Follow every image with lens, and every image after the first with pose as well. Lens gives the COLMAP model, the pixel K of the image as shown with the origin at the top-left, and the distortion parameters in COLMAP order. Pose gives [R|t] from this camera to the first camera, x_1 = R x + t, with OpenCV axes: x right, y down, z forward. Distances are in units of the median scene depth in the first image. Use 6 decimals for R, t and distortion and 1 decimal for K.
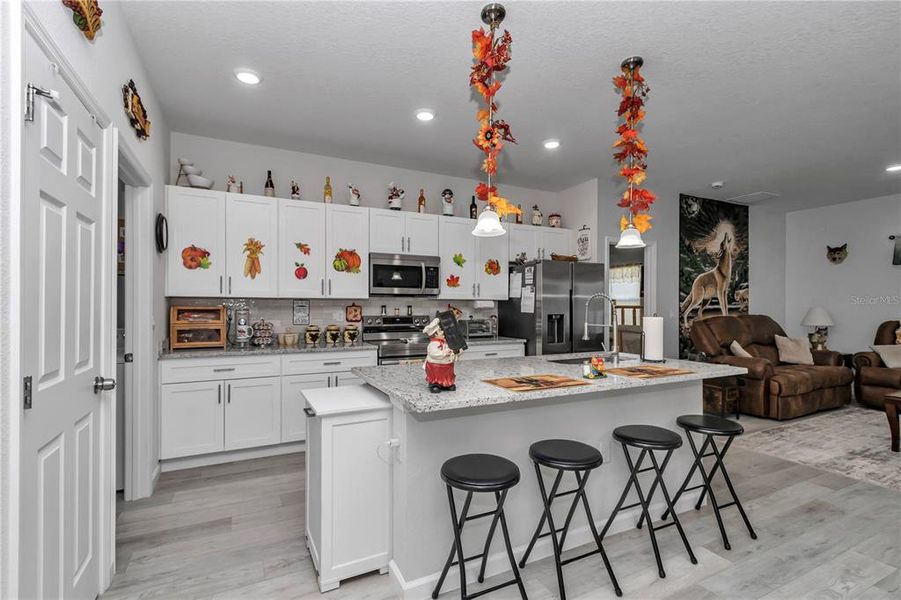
lens RADIAL K [[414.7, 0, 445.4], [0, 414.7, 306.2], [0, 0, 1]] dist [0.008273, -0.003173]
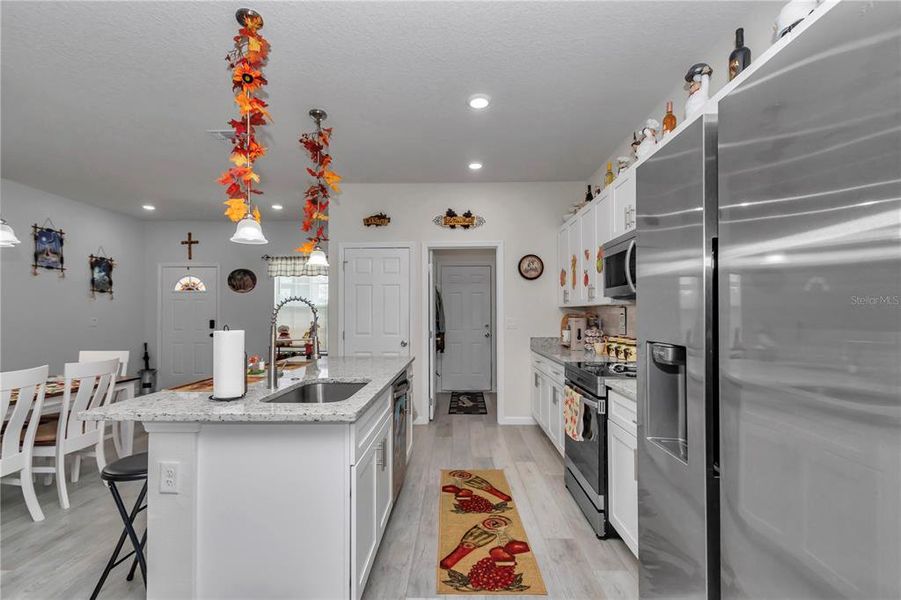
lens RADIAL K [[414.7, 0, 448.0], [0, 414.7, 307.3], [0, 0, 1]] dist [0.008273, -0.003173]
pose [[-0.474001, -0.014972, -0.880397, 0.573835], [0.002007, 0.999834, -0.018083, 0.000606], [0.880522, -0.010338, -0.473893, 1.021378]]
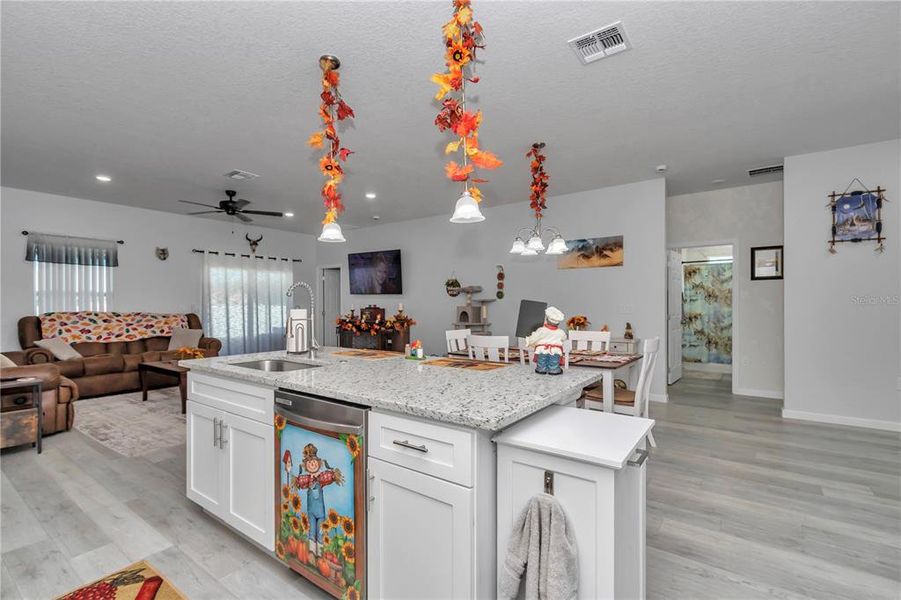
lens RADIAL K [[414.7, 0, 446.0], [0, 414.7, 307.3], [0, 0, 1]] dist [0.008273, -0.003173]
pose [[-0.458491, -0.006038, 0.888678, -0.355959], [0.000562, 0.999975, 0.007083, 0.008808], [-0.888699, 0.003747, -0.458476, 0.719389]]
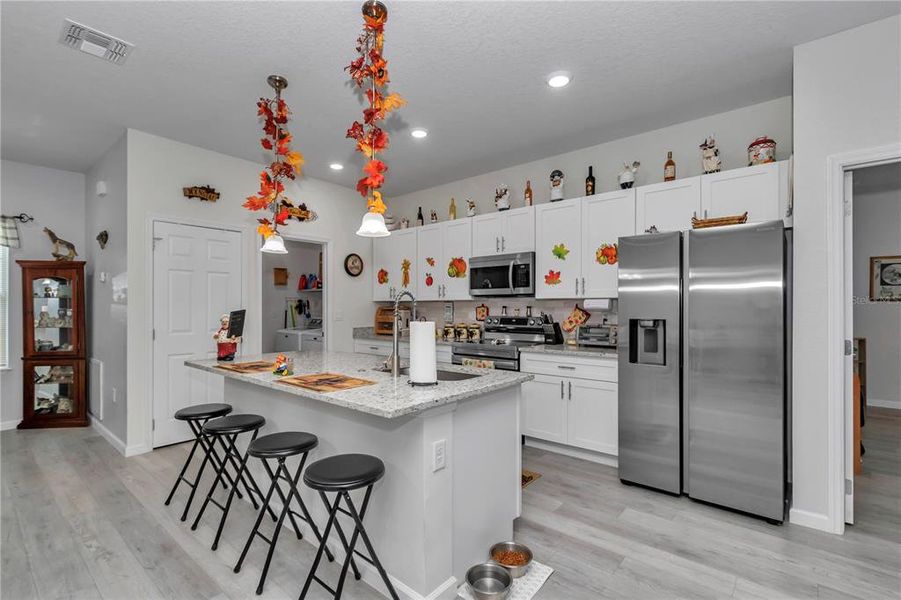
lens RADIAL K [[414.7, 0, 447.4], [0, 414.7, 302.4], [0, 0, 1]] dist [0.008273, -0.003173]
pose [[0.391711, -0.011658, -0.920015, 0.737271], [0.003037, 0.999931, -0.011377, 0.000128], [0.920083, 0.001663, 0.391719, 0.478405]]
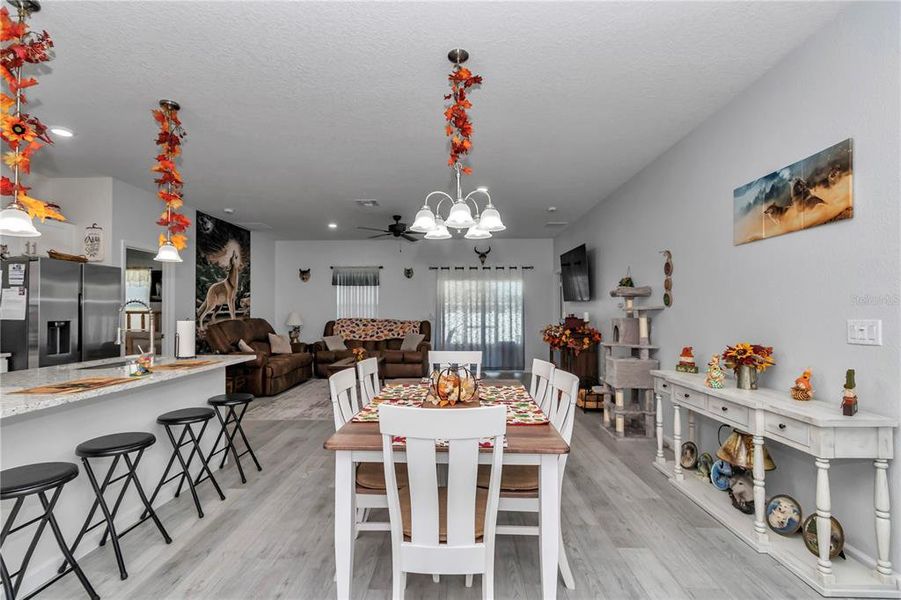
lens RADIAL K [[414.7, 0, 443.1], [0, 414.7, 308.1], [0, 0, 1]] dist [0.008273, -0.003173]
pose [[0.475274, 0.006171, 0.879816, -0.127620], [0.000733, 0.999972, -0.007410, -0.000784], [-0.879837, 0.004167, 0.475257, -0.138001]]
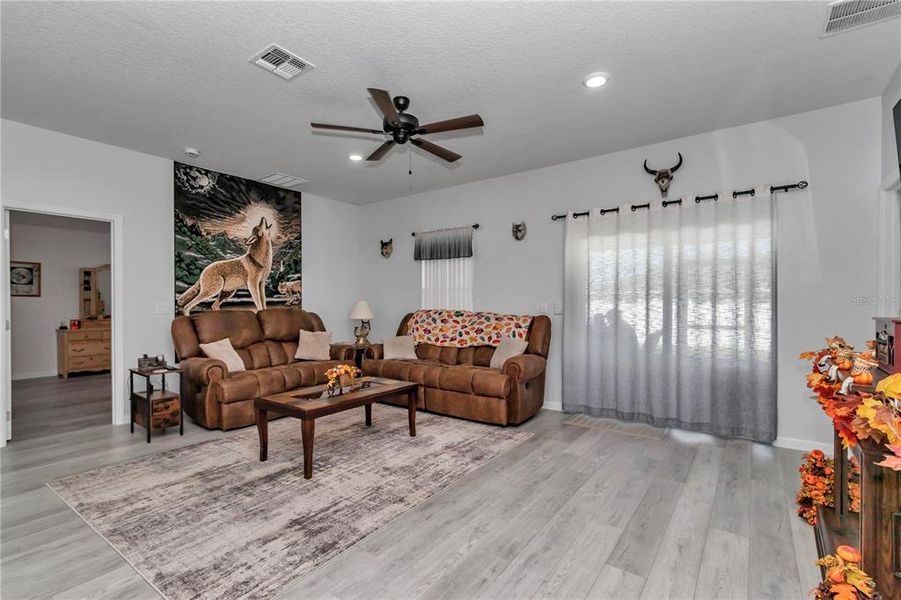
lens RADIAL K [[414.7, 0, 445.0], [0, 414.7, 306.5], [0, 0, 1]] dist [0.008273, -0.003173]
pose [[0.889784, -0.005470, 0.456349, 0.846174], [0.001927, 0.999964, 0.008229, 0.012241], [-0.456377, -0.006442, 0.889763, 0.035421]]
